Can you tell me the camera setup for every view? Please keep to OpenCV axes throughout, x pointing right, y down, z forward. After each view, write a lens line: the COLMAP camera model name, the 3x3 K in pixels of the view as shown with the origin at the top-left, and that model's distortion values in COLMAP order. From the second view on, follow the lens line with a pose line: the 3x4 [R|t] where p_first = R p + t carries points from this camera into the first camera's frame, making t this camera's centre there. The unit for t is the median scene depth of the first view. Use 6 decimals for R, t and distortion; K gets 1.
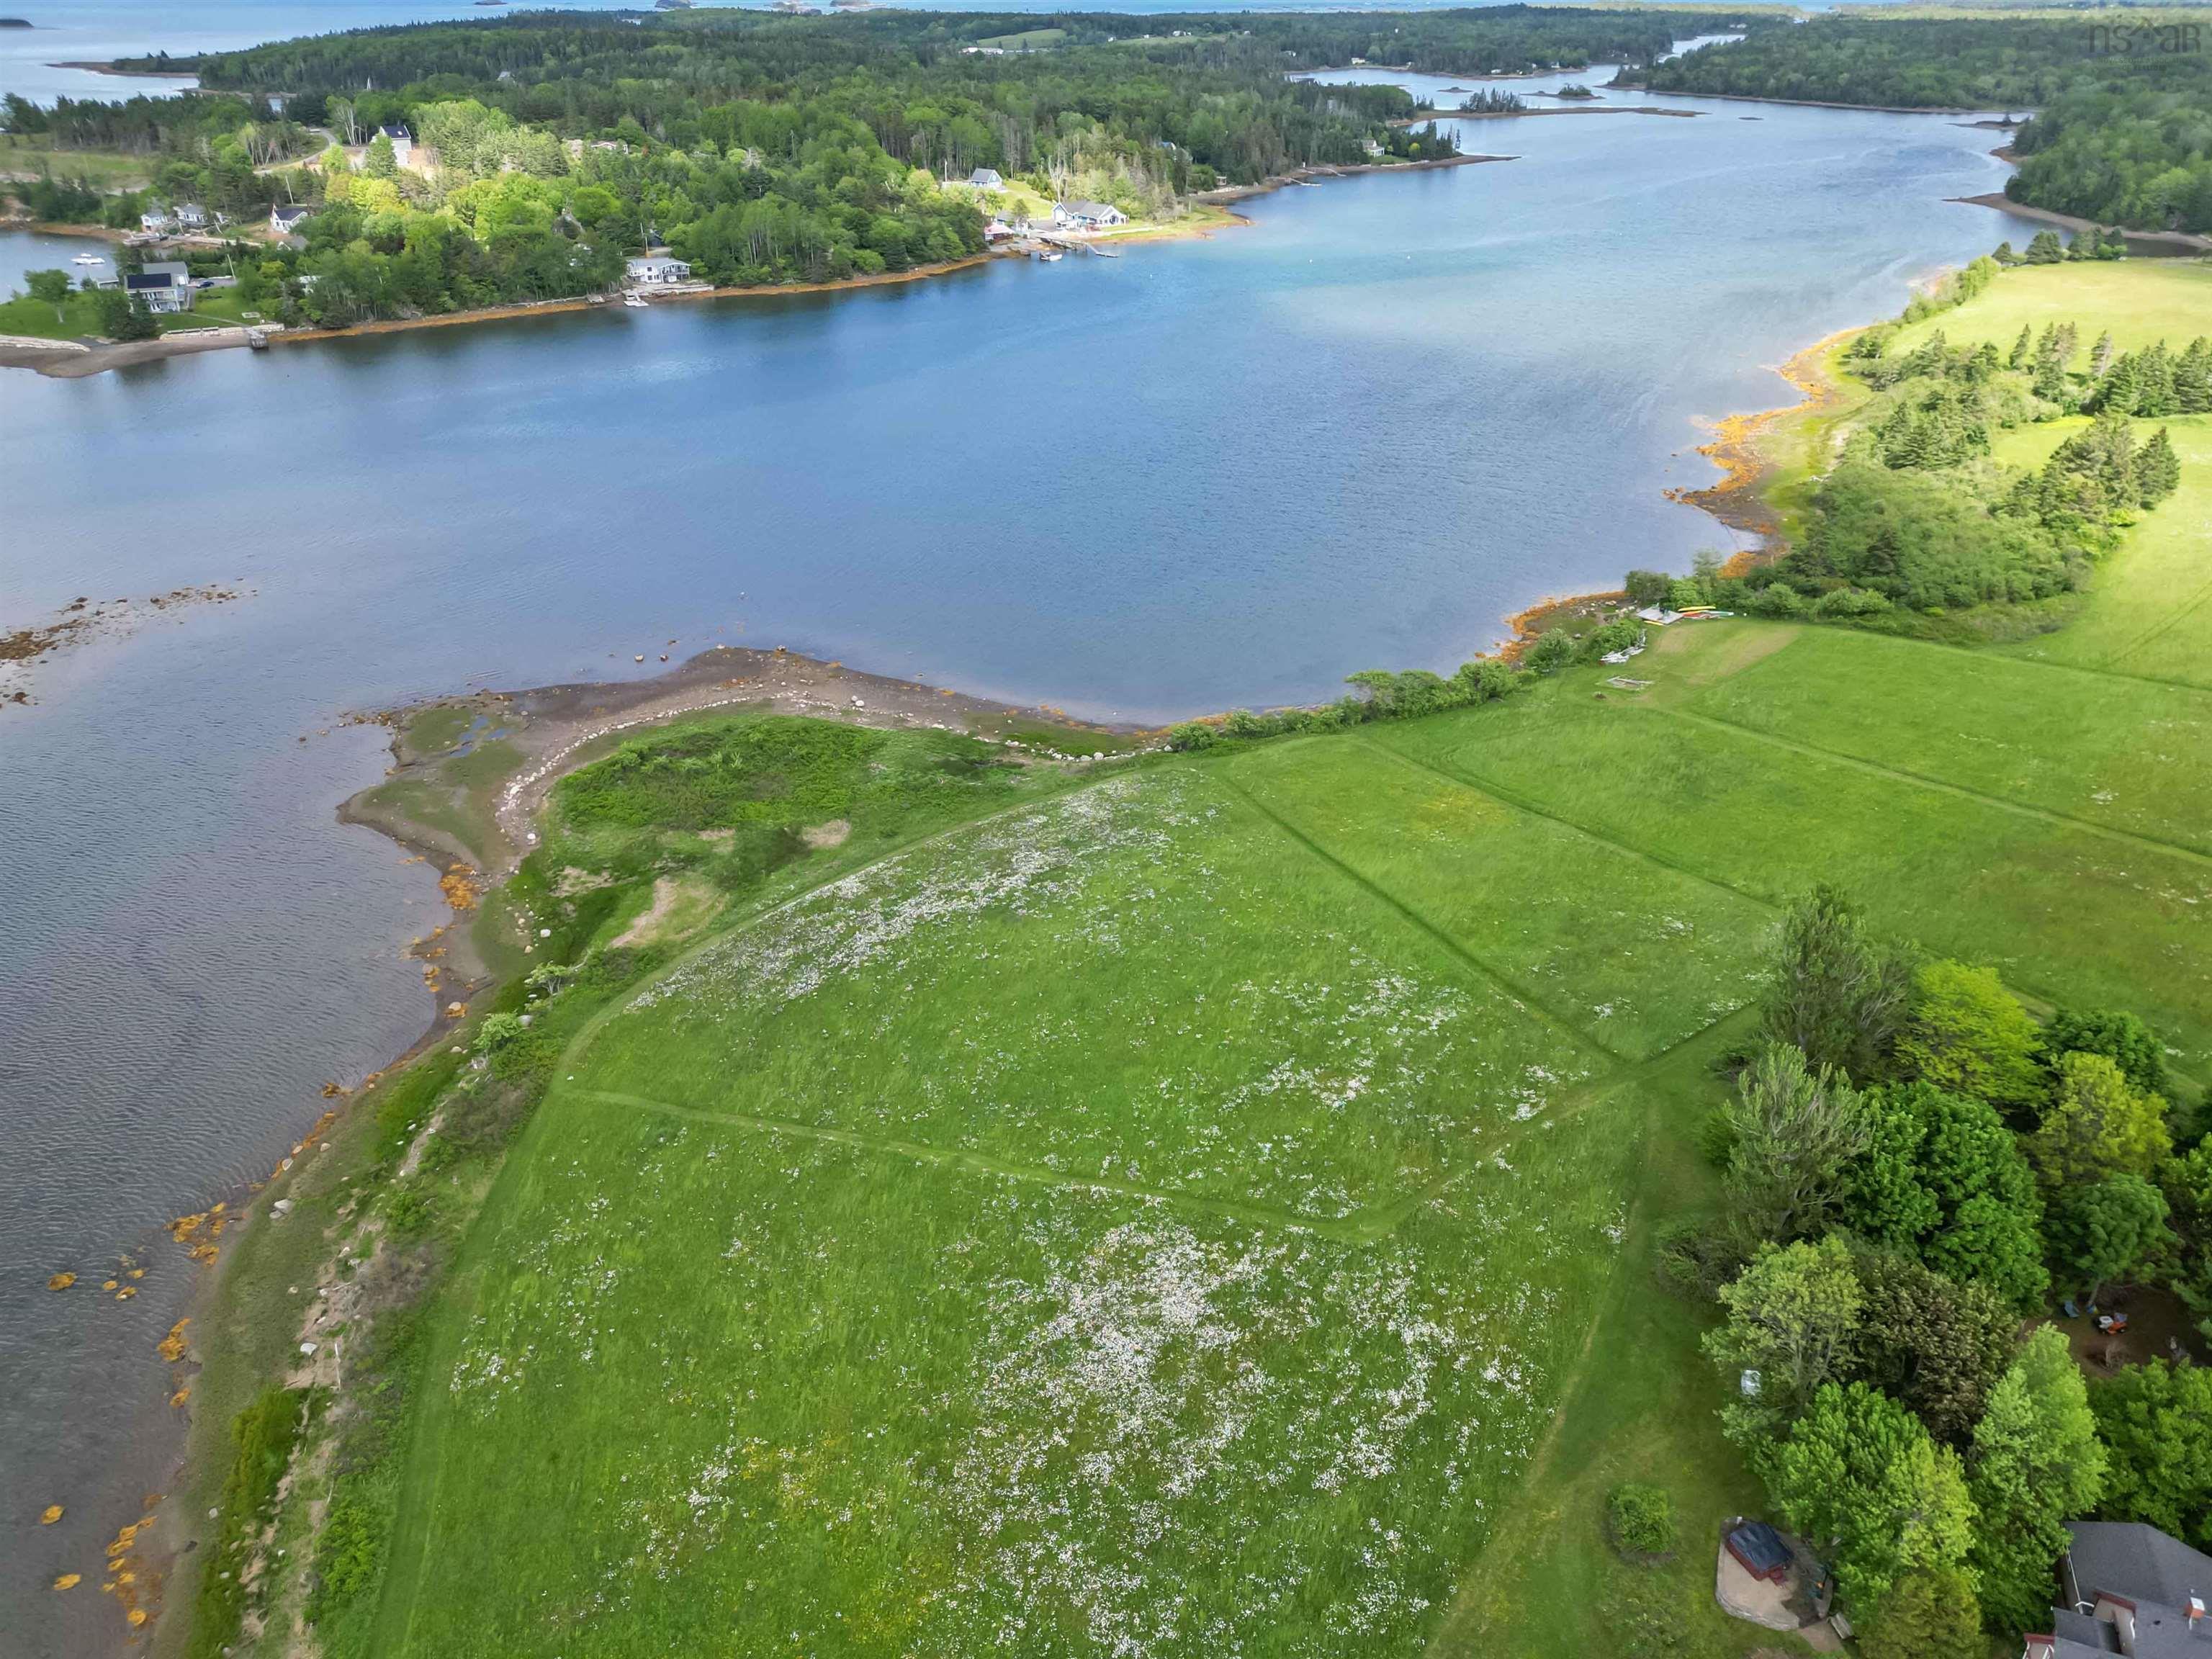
lens RADIAL K [[1575.1, 0, 1106.0], [0, 1575.1, 829.5], [0, 0, 1]] dist [0.070047, -0.080724]
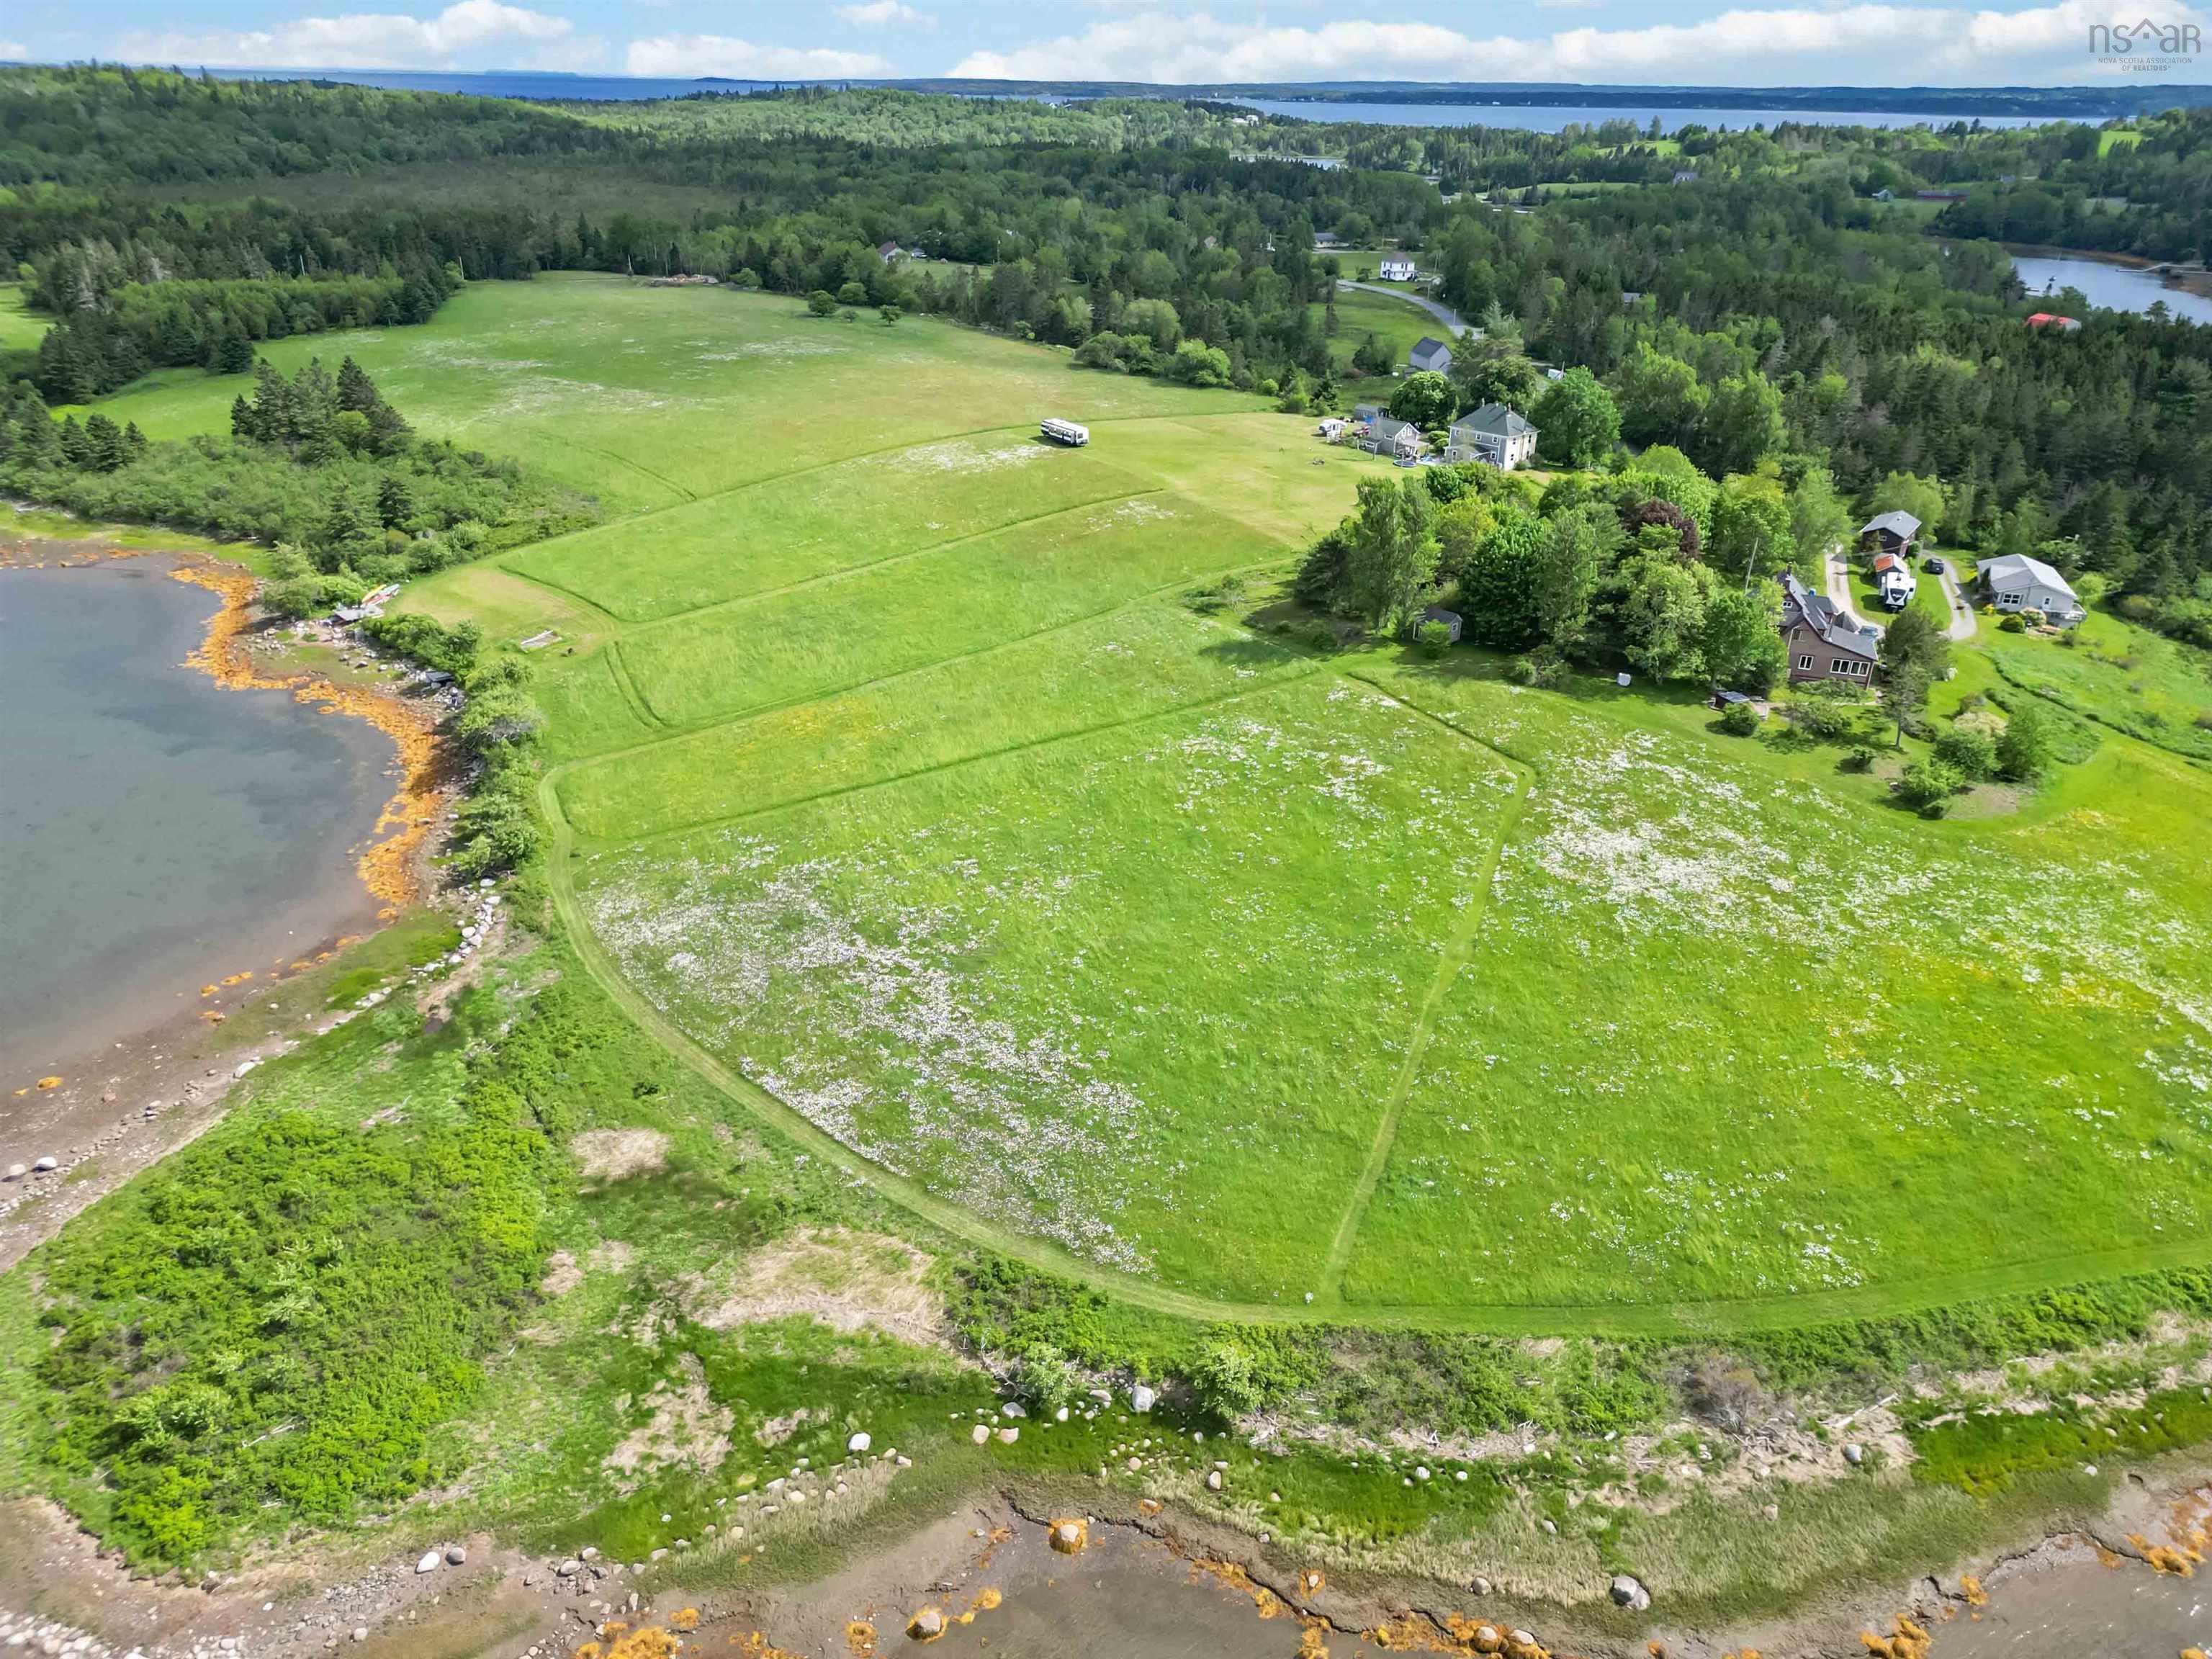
lens RADIAL K [[1550.4, 0, 1099.3], [0, 1550.4, 824.6], [0, 0, 1]] dist [0.074781, -0.069721]
pose [[0.009475, -0.434501, 0.900622, -0.613882], [0.453021, 0.804796, 0.383504, -0.227142], [-0.891450, 0.404366, 0.204464, 0.598953]]
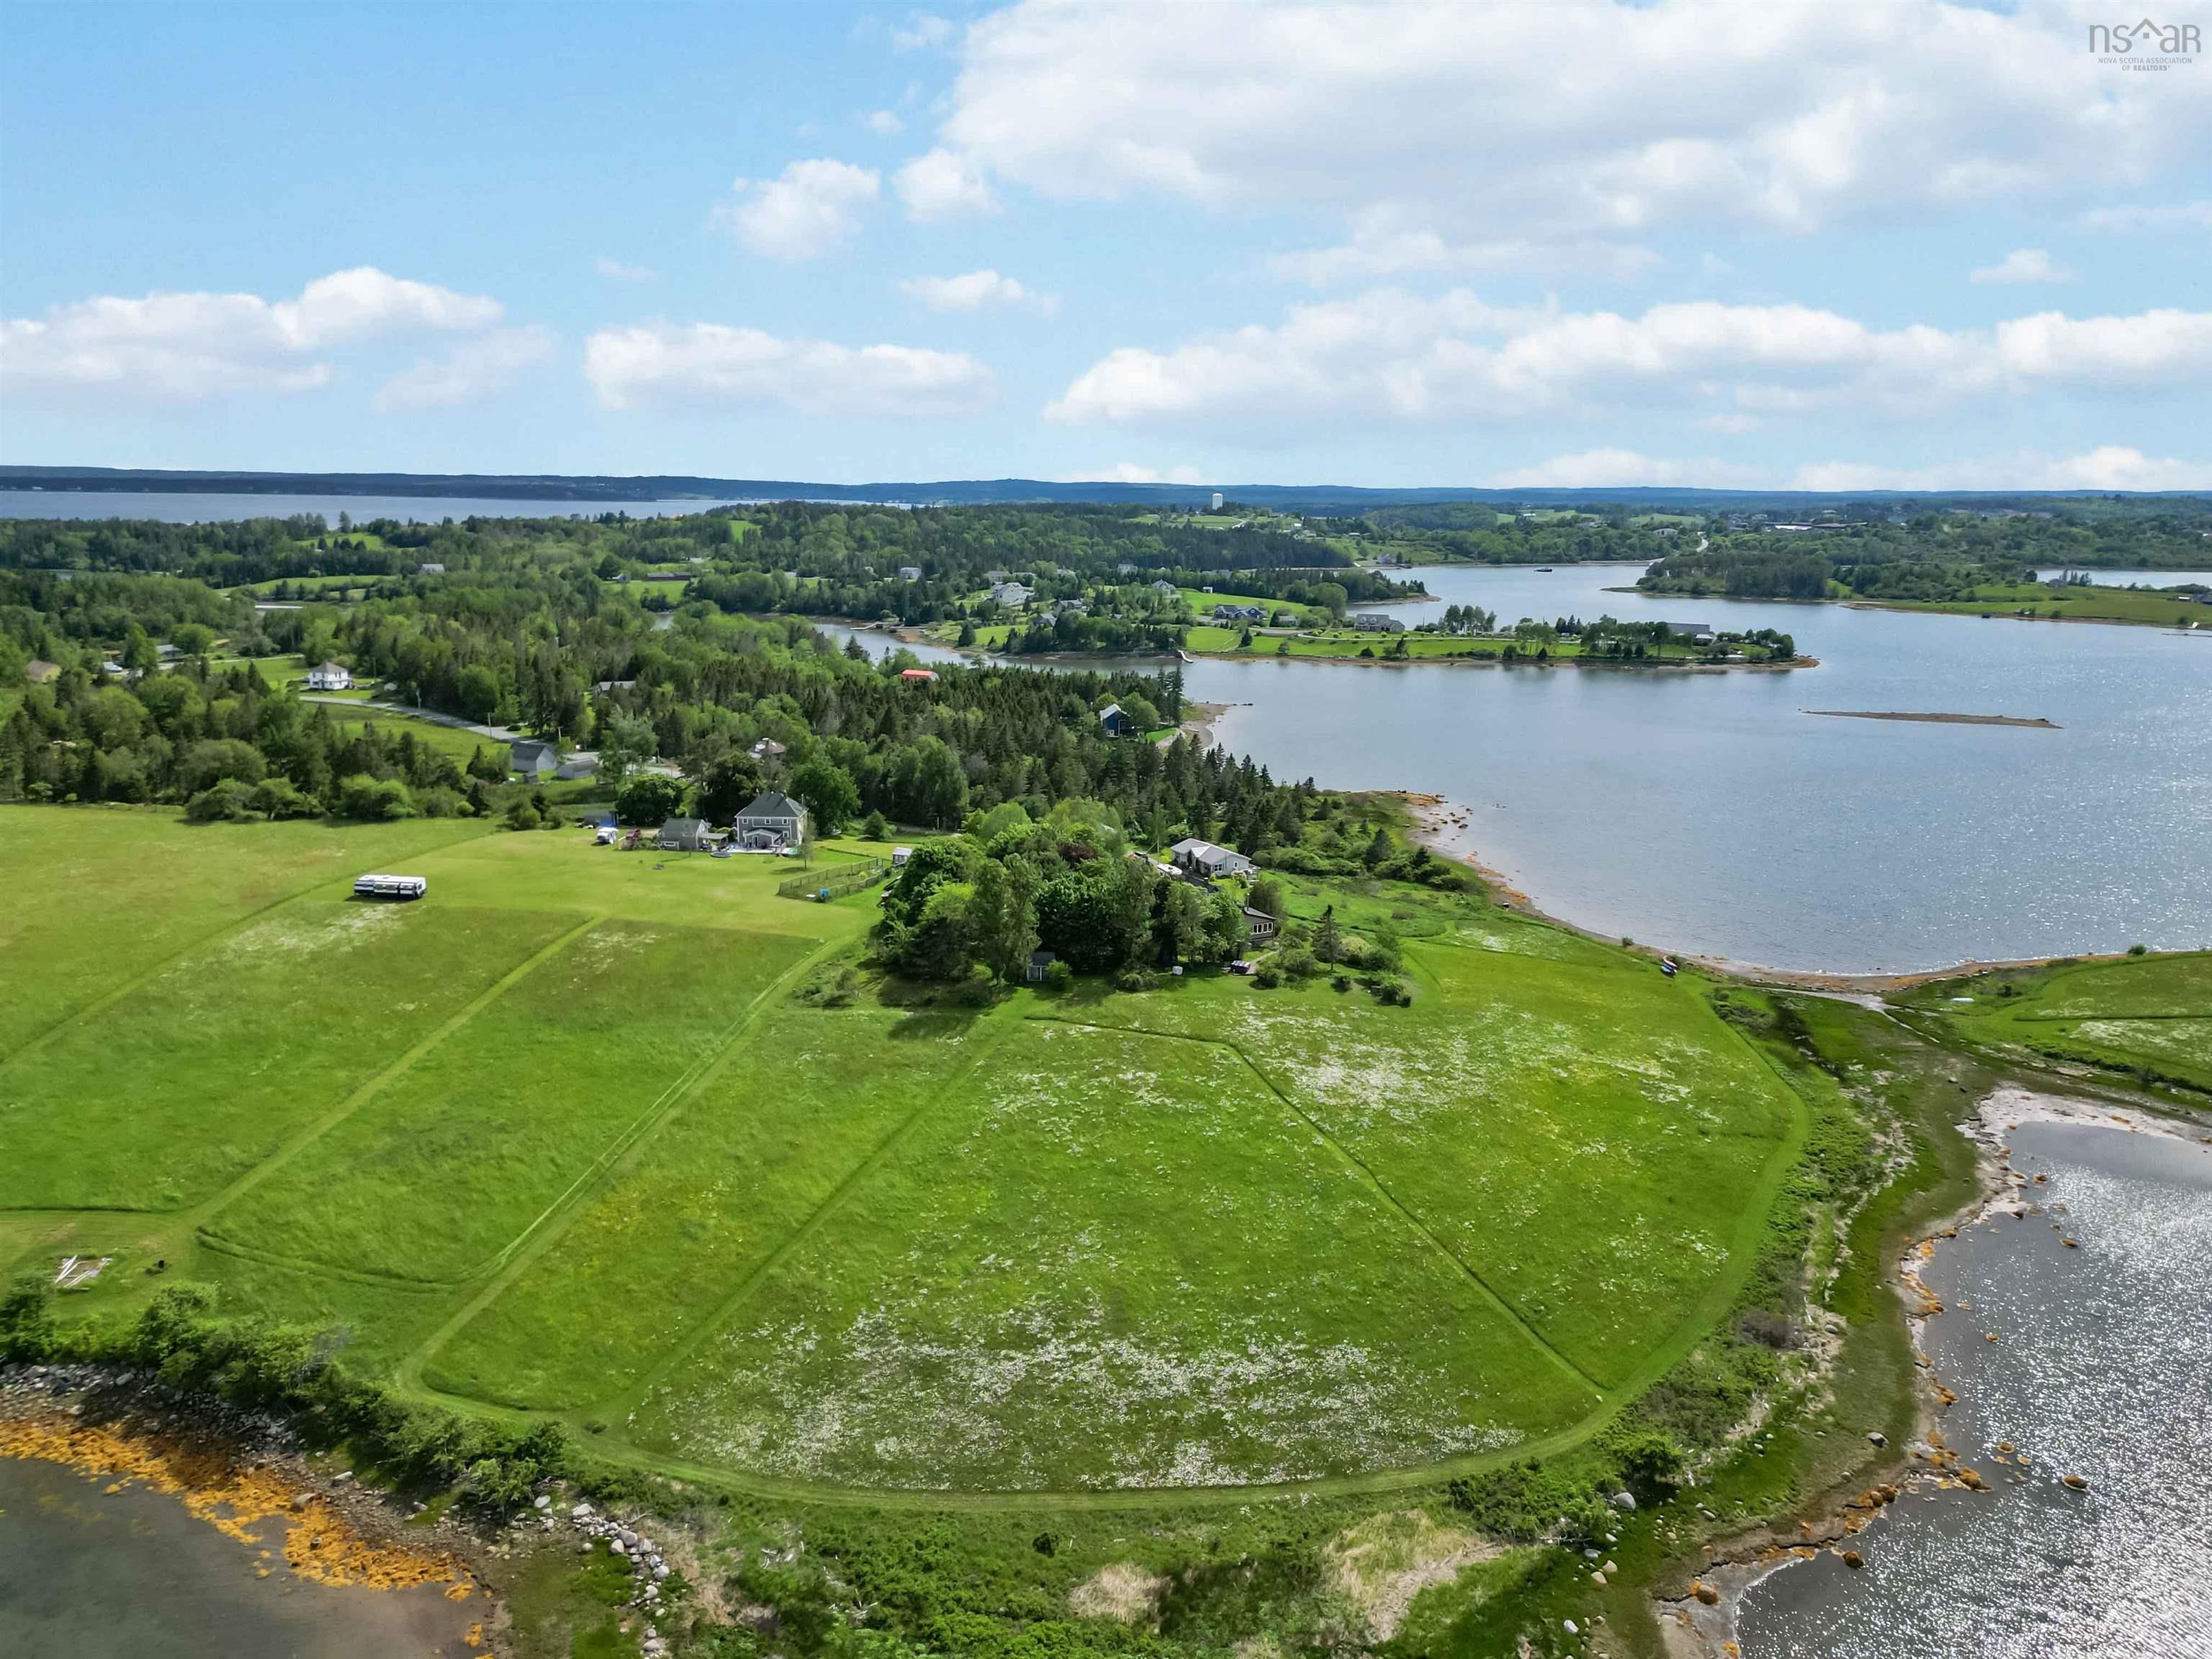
lens RADIAL K [[1565.3, 0, 1100.2], [0, 1565.3, 775.4], [0, 0, 1]] dist [0.063154, -0.070692]
pose [[-0.729973, -0.140210, 0.668940, -0.507725], [0.303901, 0.810075, 0.501420, -0.538310], [-0.612196, 0.569315, -0.548723, 1.067140]]
